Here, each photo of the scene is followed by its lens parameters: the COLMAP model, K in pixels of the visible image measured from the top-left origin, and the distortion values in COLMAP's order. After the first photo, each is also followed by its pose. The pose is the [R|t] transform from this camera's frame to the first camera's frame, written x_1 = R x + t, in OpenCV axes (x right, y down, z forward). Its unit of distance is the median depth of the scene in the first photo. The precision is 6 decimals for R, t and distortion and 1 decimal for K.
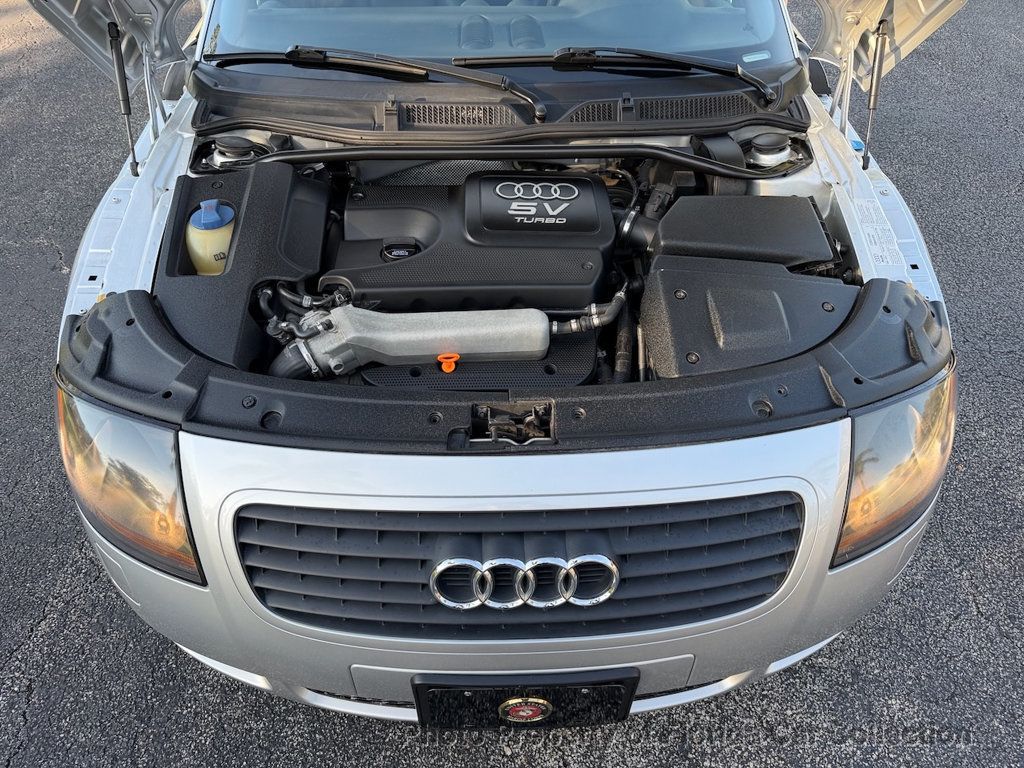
lens RADIAL K [[717.8, 0, 505.8], [0, 717.8, 385.1], [0, 0, 1]] dist [0.007720, -0.008292]
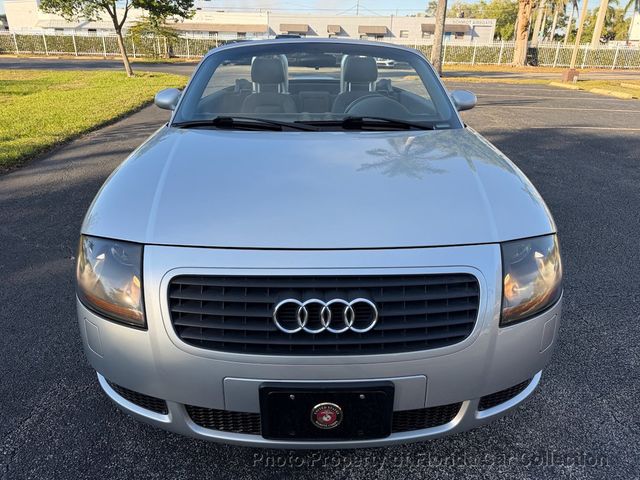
lens RADIAL K [[448.7, 0, 316.1], [0, 448.7, 240.7], [0, 0, 1]] dist [0.007720, -0.008292]
pose [[0.999861, 0.006083, -0.015492, 0.017074], [-0.011269, 0.932432, -0.361169, 0.470316], [0.012249, 0.361293, 0.932372, -0.107735]]
